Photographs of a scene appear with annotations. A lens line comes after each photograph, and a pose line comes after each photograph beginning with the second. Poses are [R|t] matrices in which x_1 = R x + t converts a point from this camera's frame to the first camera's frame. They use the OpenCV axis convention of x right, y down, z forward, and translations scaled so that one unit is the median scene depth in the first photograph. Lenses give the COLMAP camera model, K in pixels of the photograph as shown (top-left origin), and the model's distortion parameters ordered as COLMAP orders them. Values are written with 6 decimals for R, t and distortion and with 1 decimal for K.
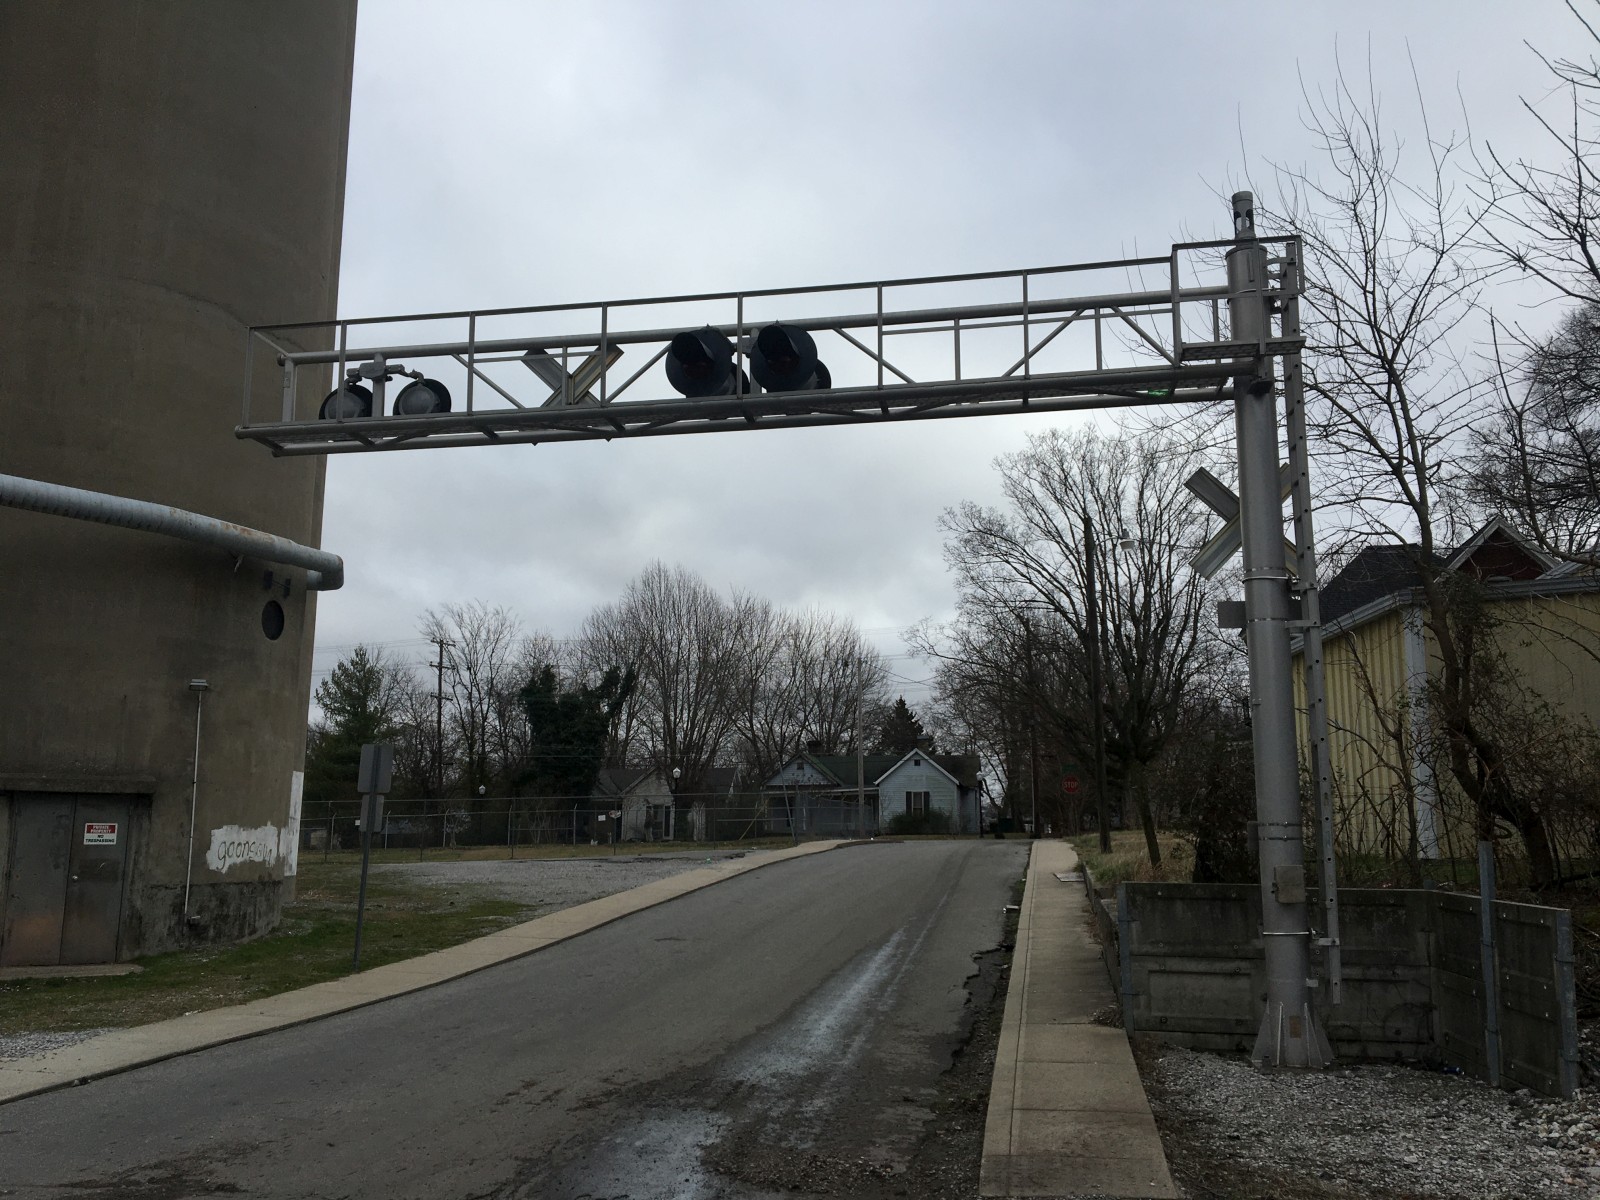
lens RADIAL K [[1367.3, 0, 800.0], [0, 1367.3, 600.0], [0, 0, 1]] dist [0.076988, -0.108228]
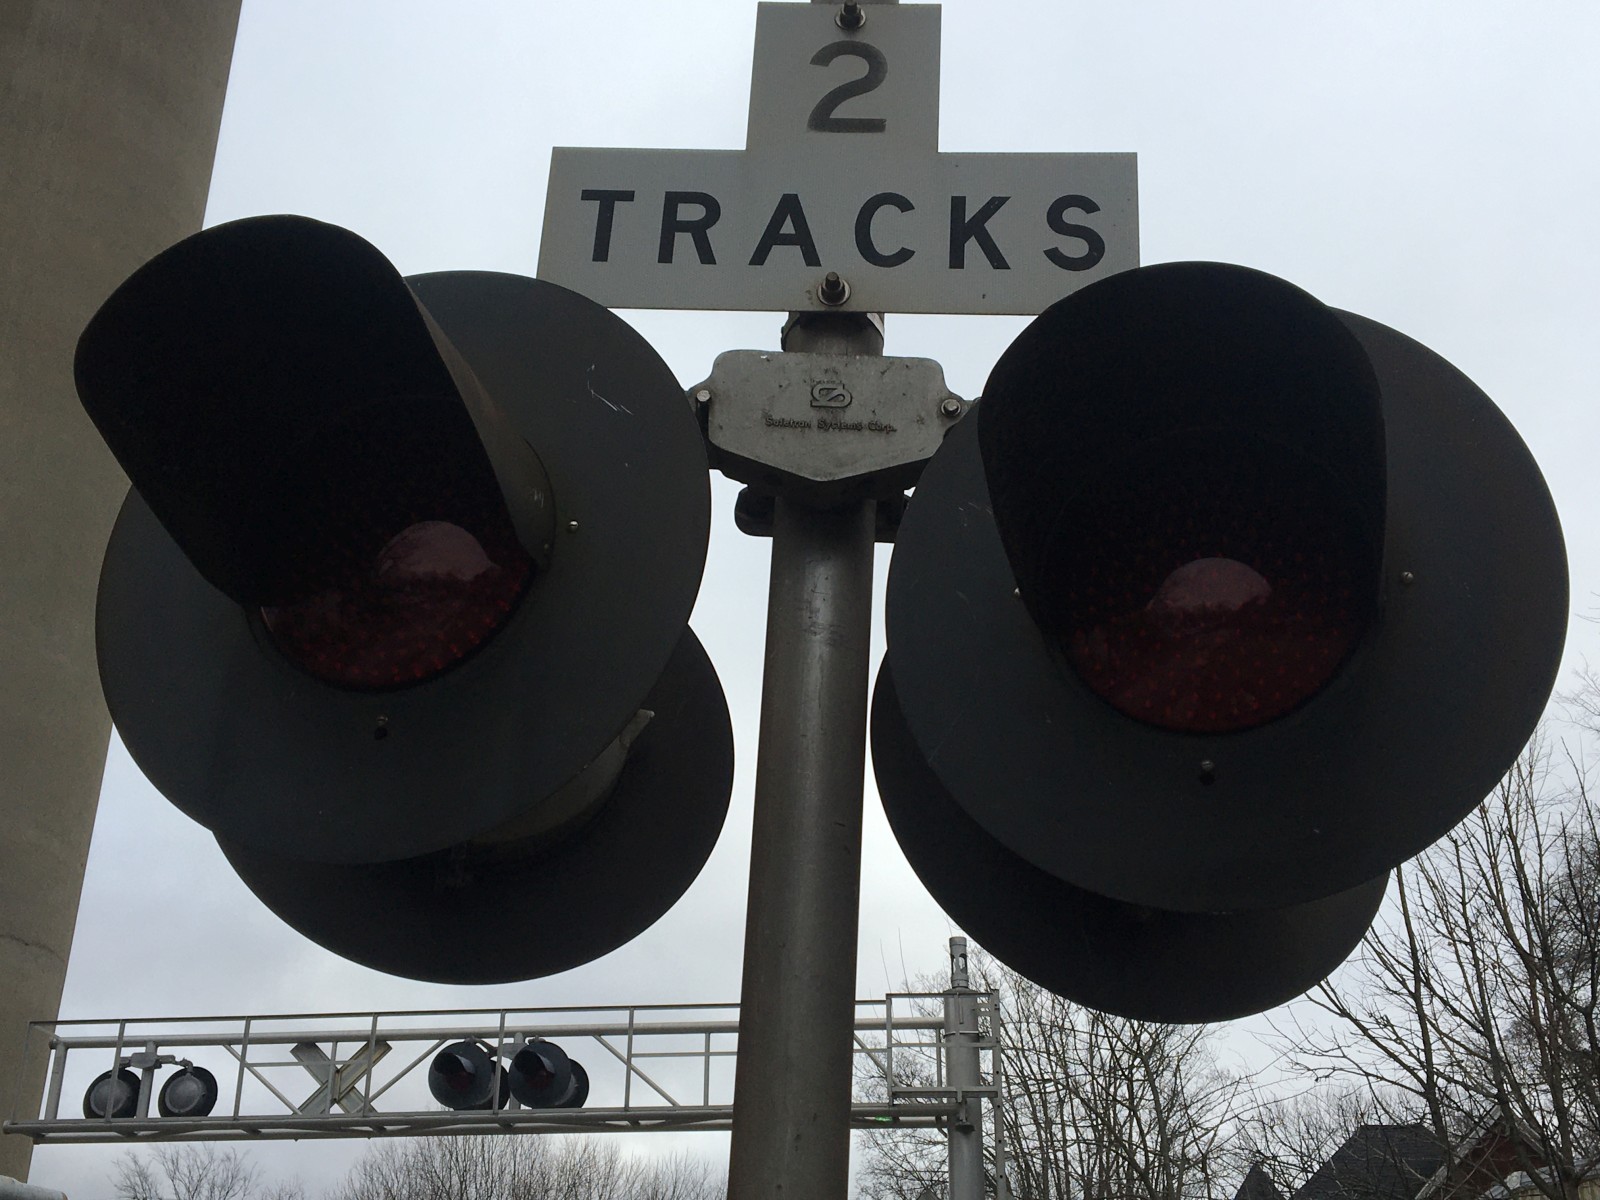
lens RADIAL K [[1908.3, 0, 800.0], [0, 1908.3, 600.0], [0, 0, 1]] dist [0.048637, -0.069511]
pose [[0.997813, 0.036244, 0.055280, 0.082989], [-0.020377, 0.964204, -0.264379, -0.124749], [-0.062884, 0.262674, 0.962833, -0.479983]]
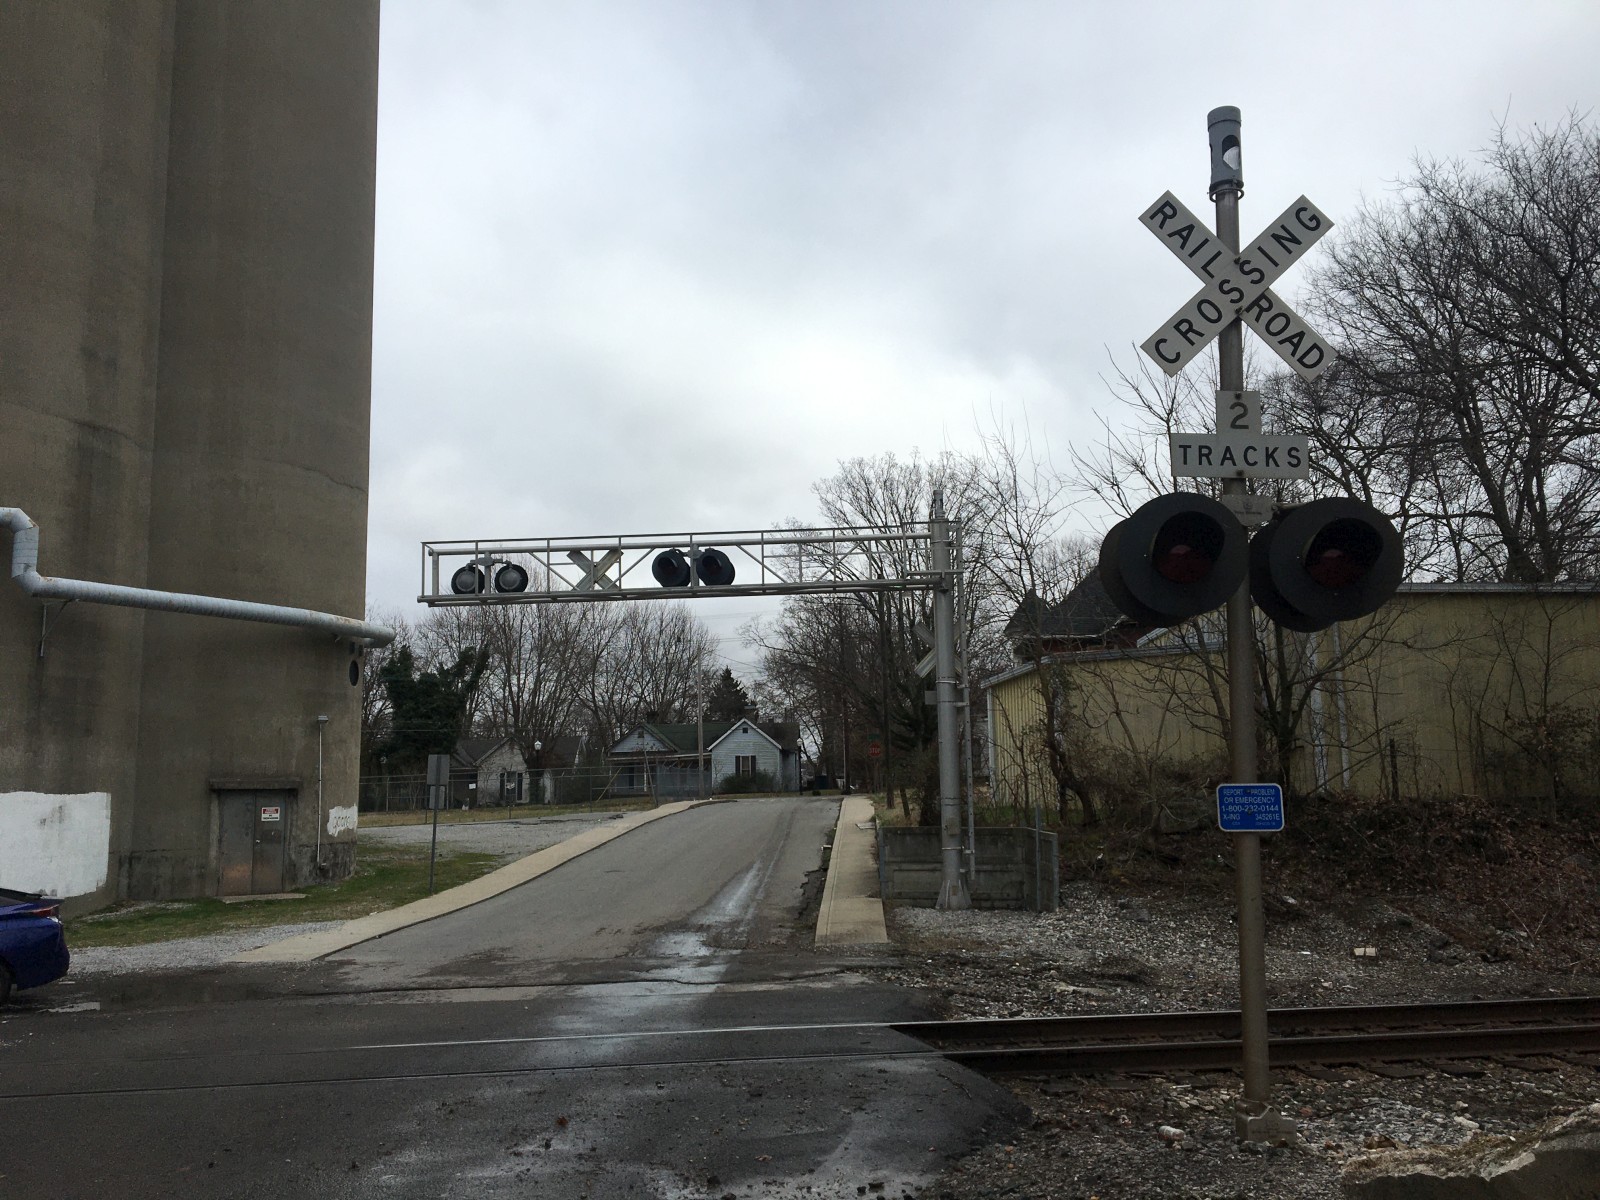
lens RADIAL K [[1316.9, 0, 800.0], [0, 1316.9, 621.4], [0, 0, 1]] dist [0.090034, -0.165640]
pose [[0.991220, -0.003437, 0.132182, -0.122741], [-0.002059, 0.999140, 0.041419, -0.155924], [-0.132210, -0.041327, 0.990360, -0.784987]]
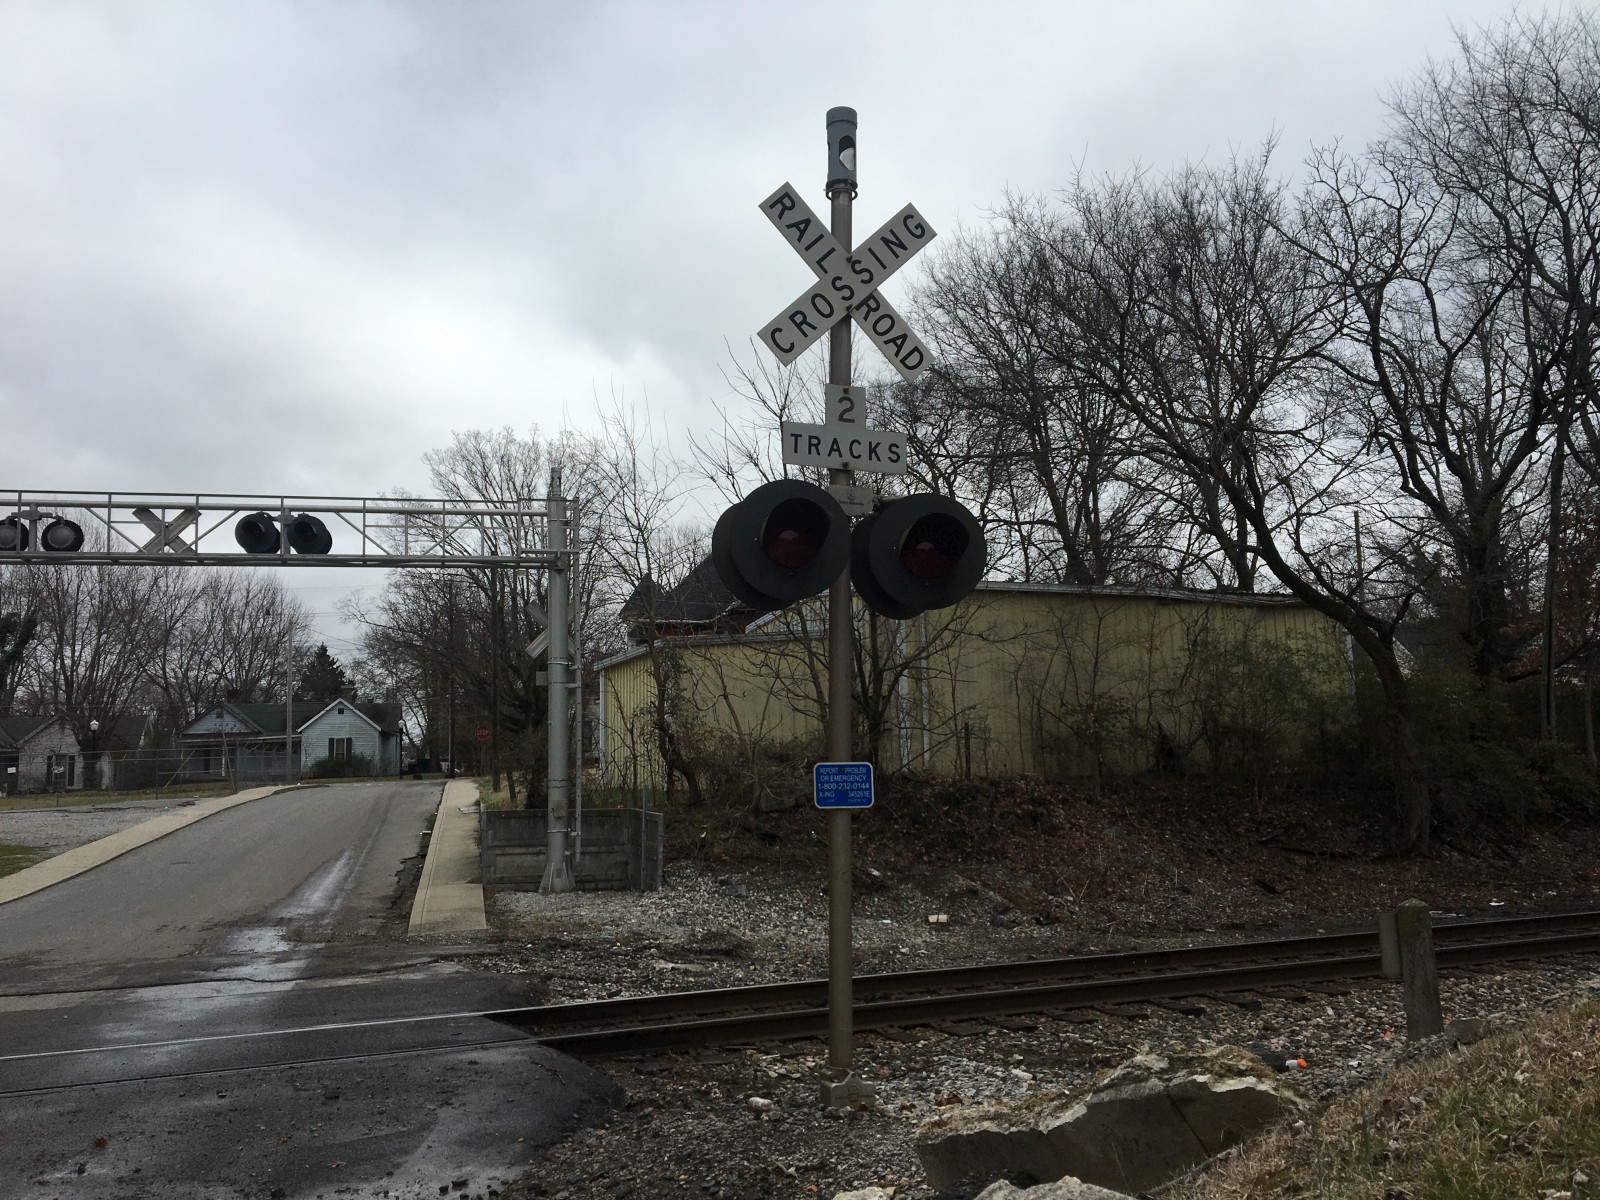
lens RADIAL K [[1311.5, 0, 795.2], [0, 1311.5, 618.9], [0, 0, 1]] dist [0.096760, -0.166157]
pose [[0.913132, 0.024434, 0.406931, -0.118789], [-0.046941, 0.997865, 0.045417, -0.153624], [-0.404952, -0.060573, 0.912329, -0.775696]]
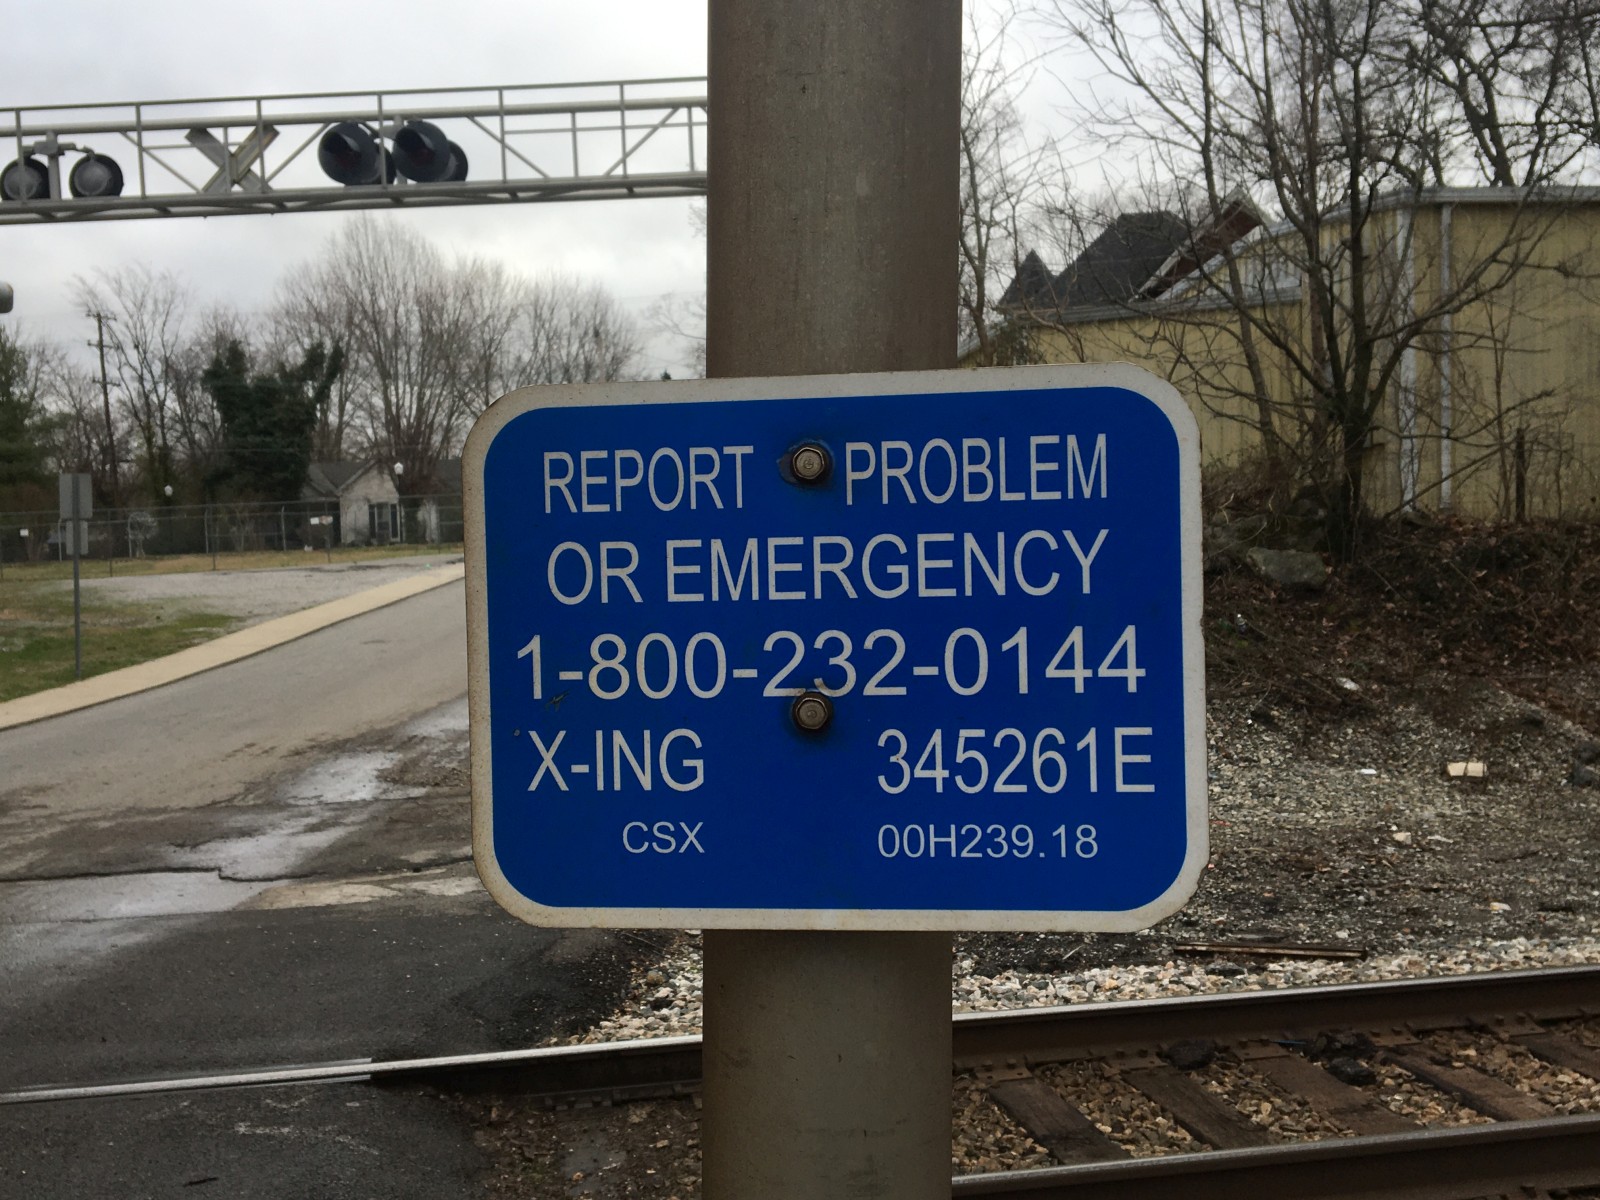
lens RADIAL K [[1596.8, 0, 788.6], [0, 1596.8, 621.4], [0, 0, 1]] dist [0.099293, -0.171066]
pose [[0.989536, -0.041434, 0.138209, 0.080112], [0.008812, 0.973448, 0.228739, -0.086198], [-0.144017, -0.225128, 0.963627, -0.406684]]
